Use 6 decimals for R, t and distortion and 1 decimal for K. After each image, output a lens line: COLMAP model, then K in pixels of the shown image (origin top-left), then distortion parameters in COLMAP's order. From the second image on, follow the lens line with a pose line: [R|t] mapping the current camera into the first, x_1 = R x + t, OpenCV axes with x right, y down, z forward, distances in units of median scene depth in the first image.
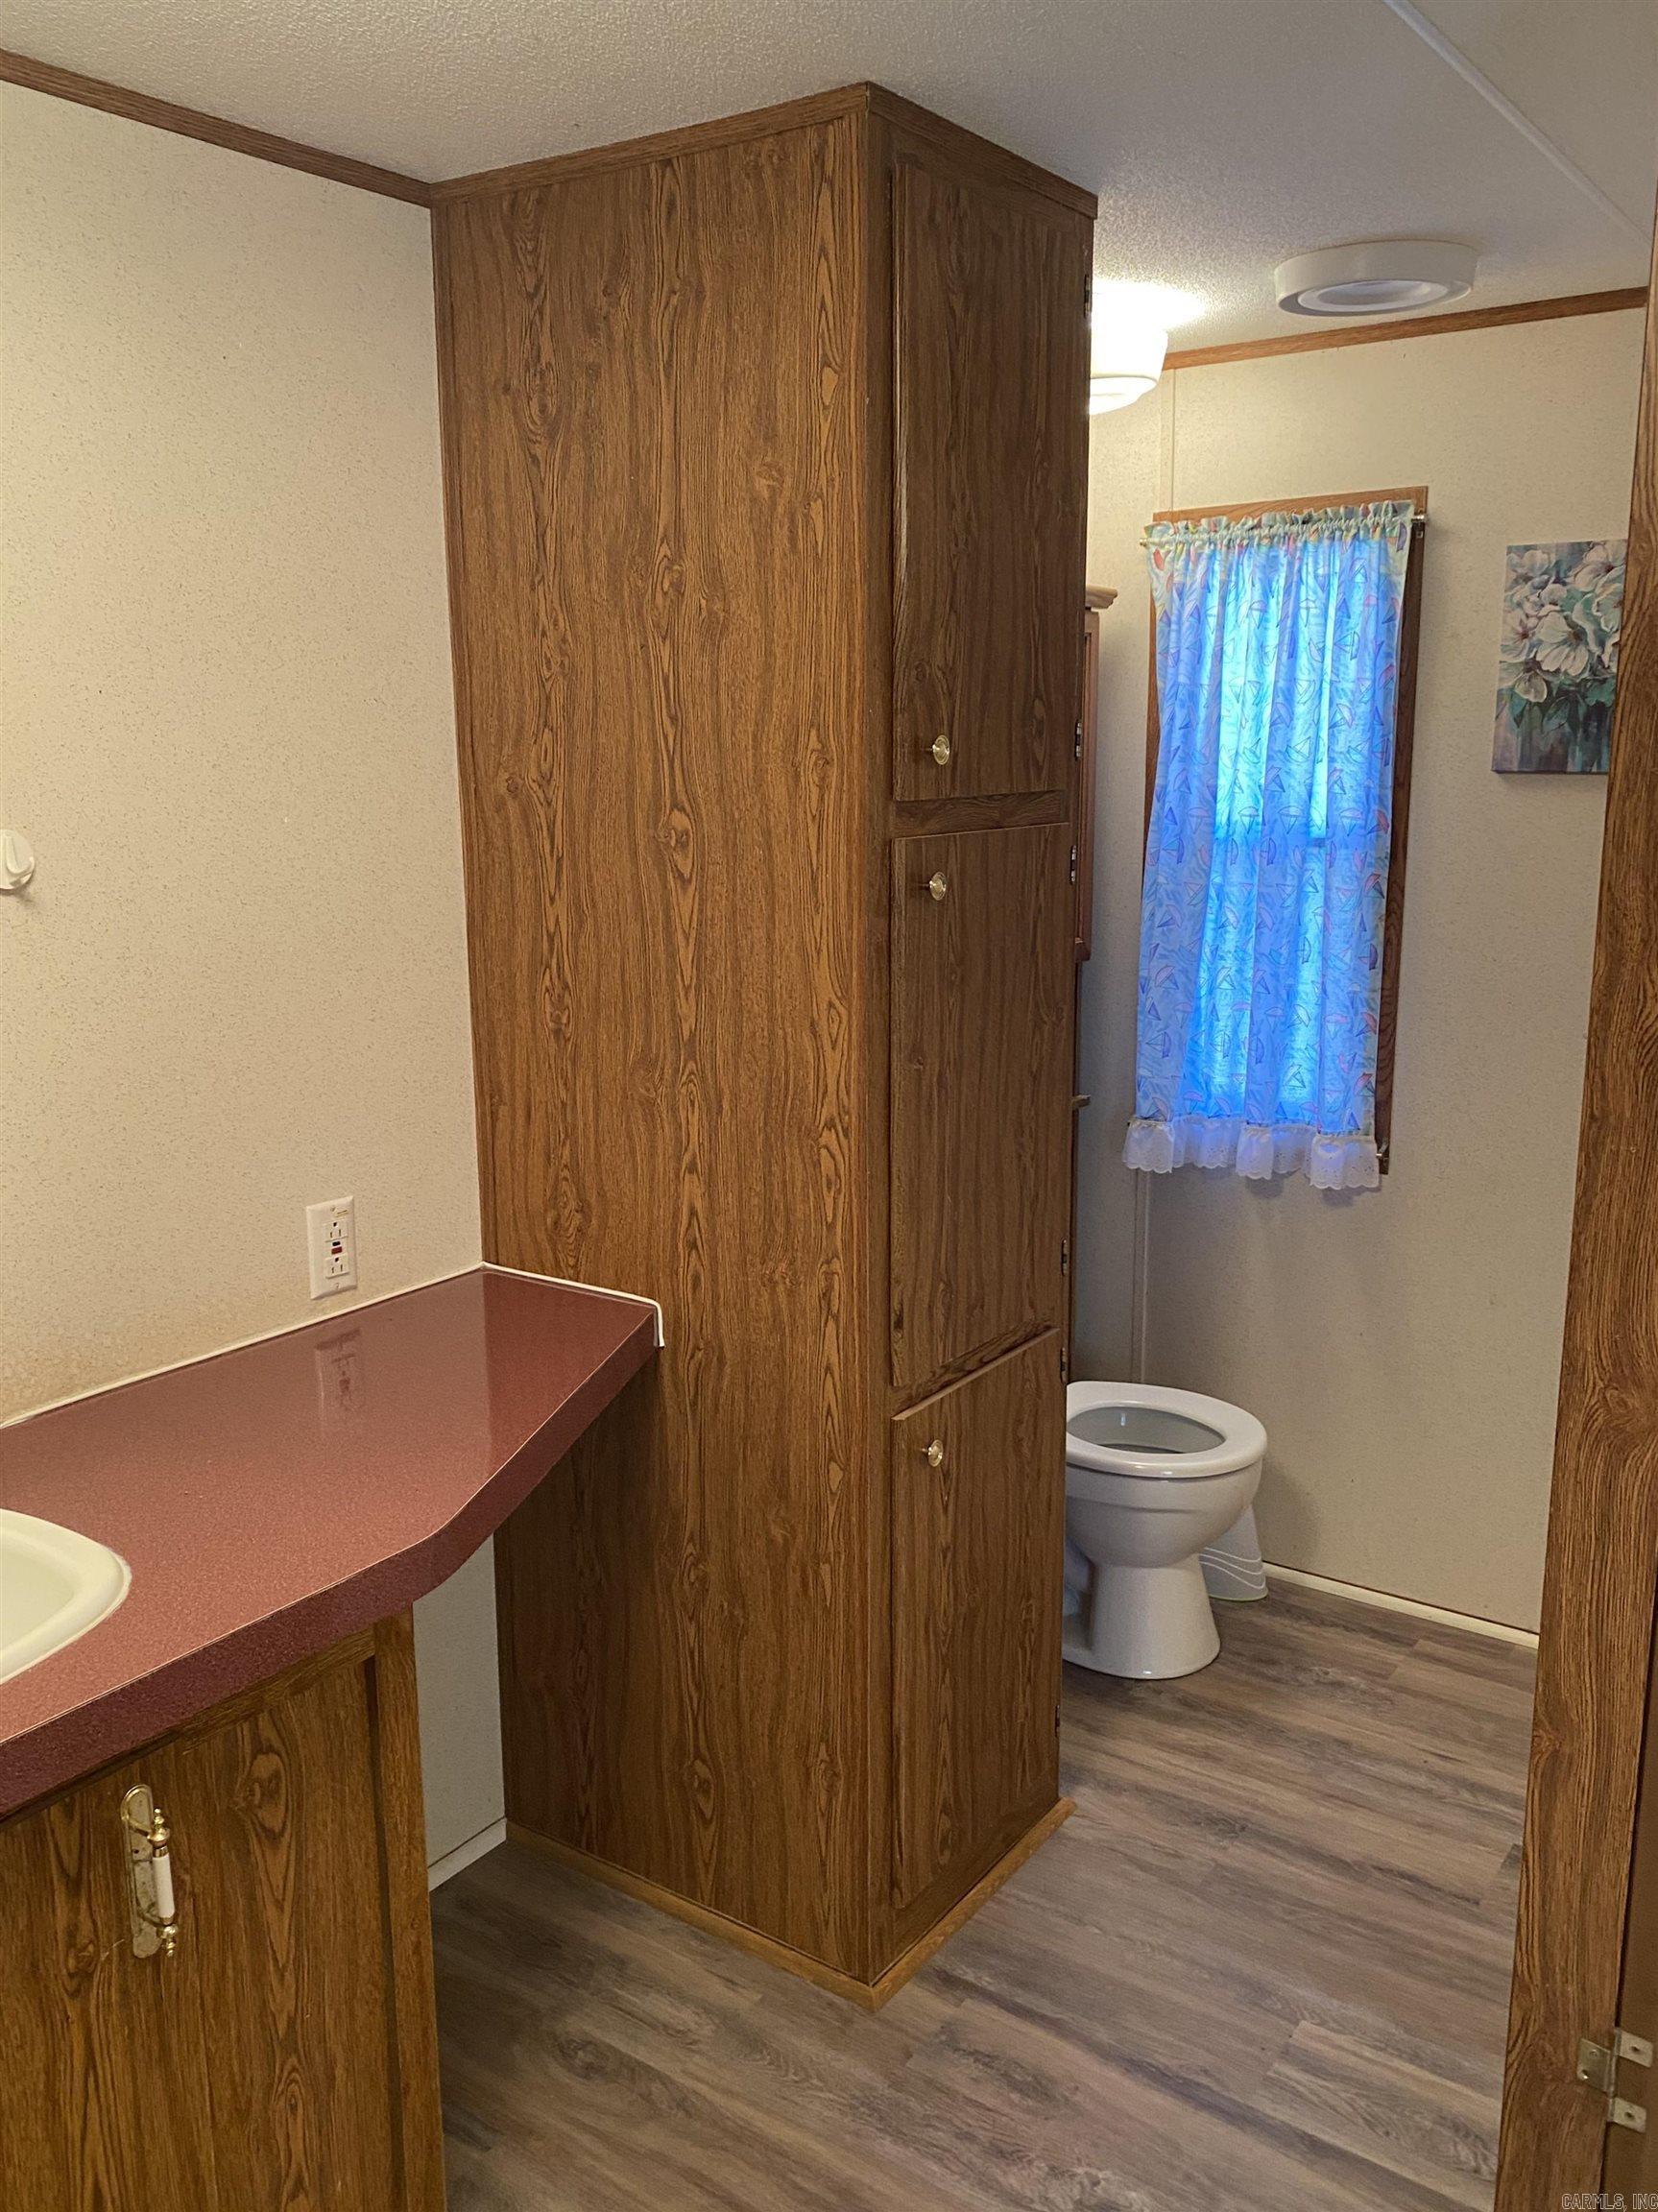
lens RADIAL K [[1819.3, 0, 829.2], [0, 1819.3, 1111.9], [0, 0, 1]] dist [0.048051, -0.009944]
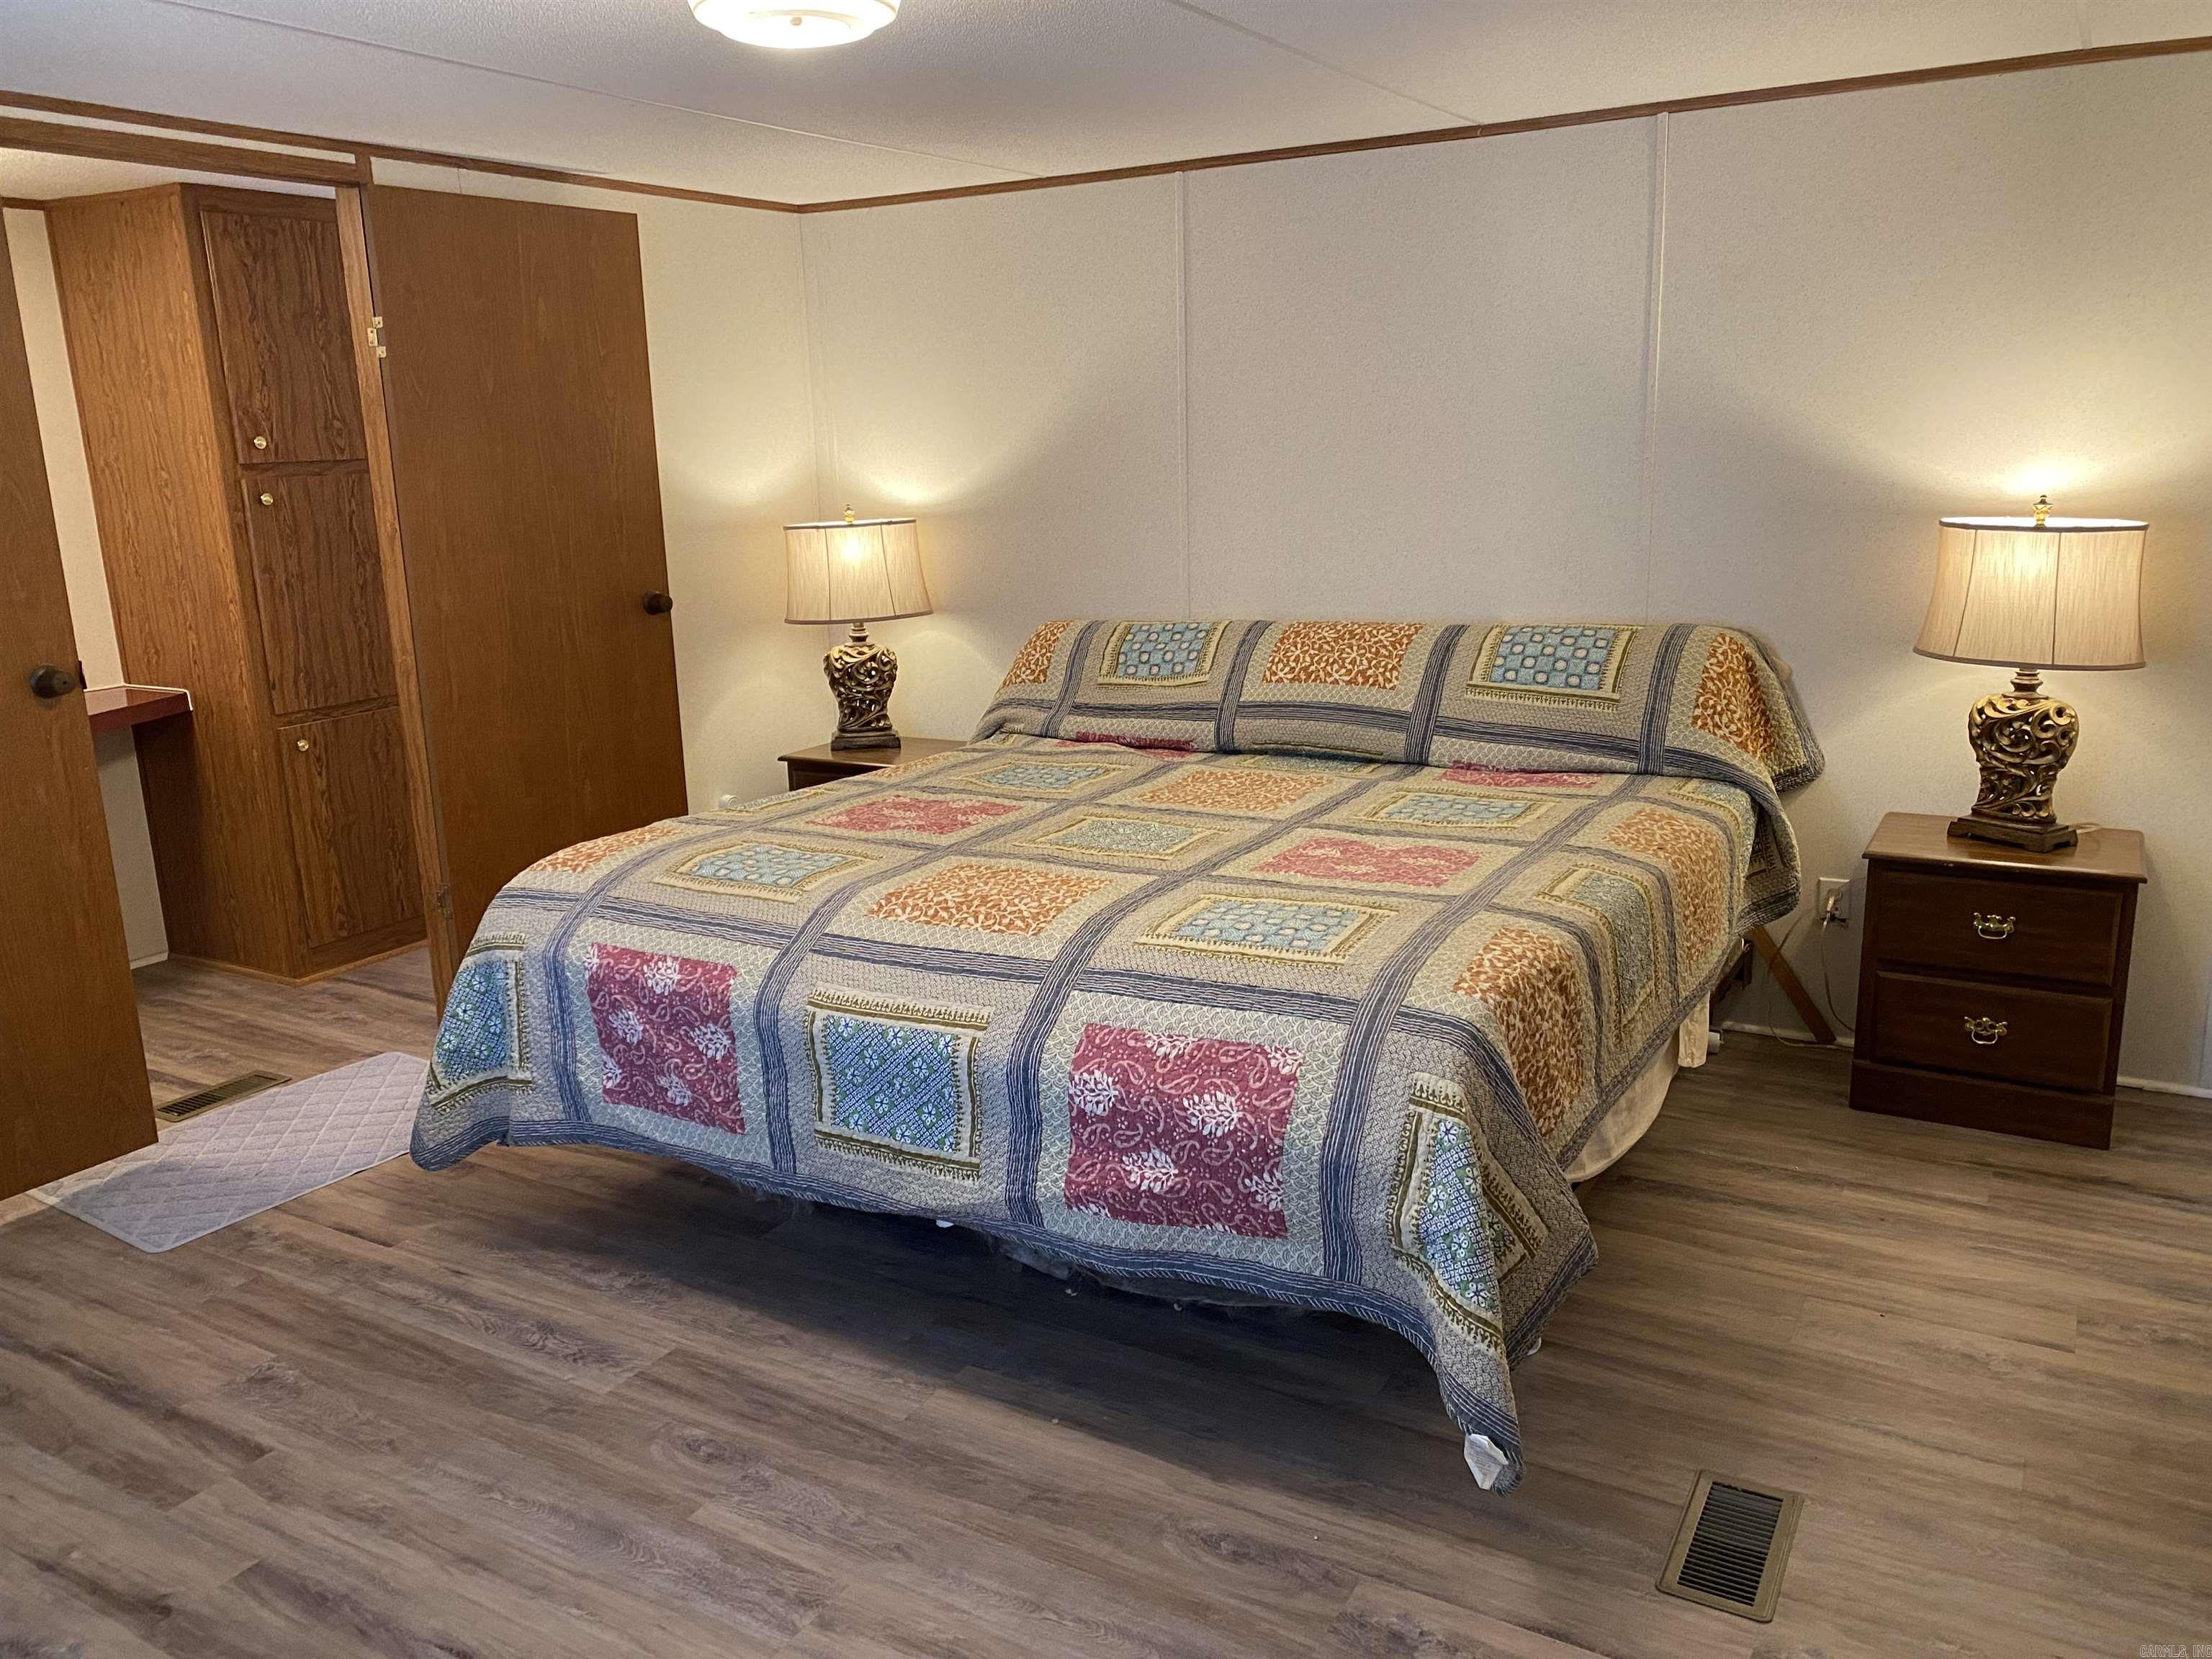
lens RADIAL K [[1703.4, 0, 1110.1], [0, 1703.4, 838.4], [0, 0, 1]] dist [0.030959, -0.028910]
pose [[0.996477, -0.040642, 0.073363, 0.932366], [0.038342, 0.998736, 0.032490, 0.277295], [-0.074591, -0.029563, 0.996776, -1.284127]]
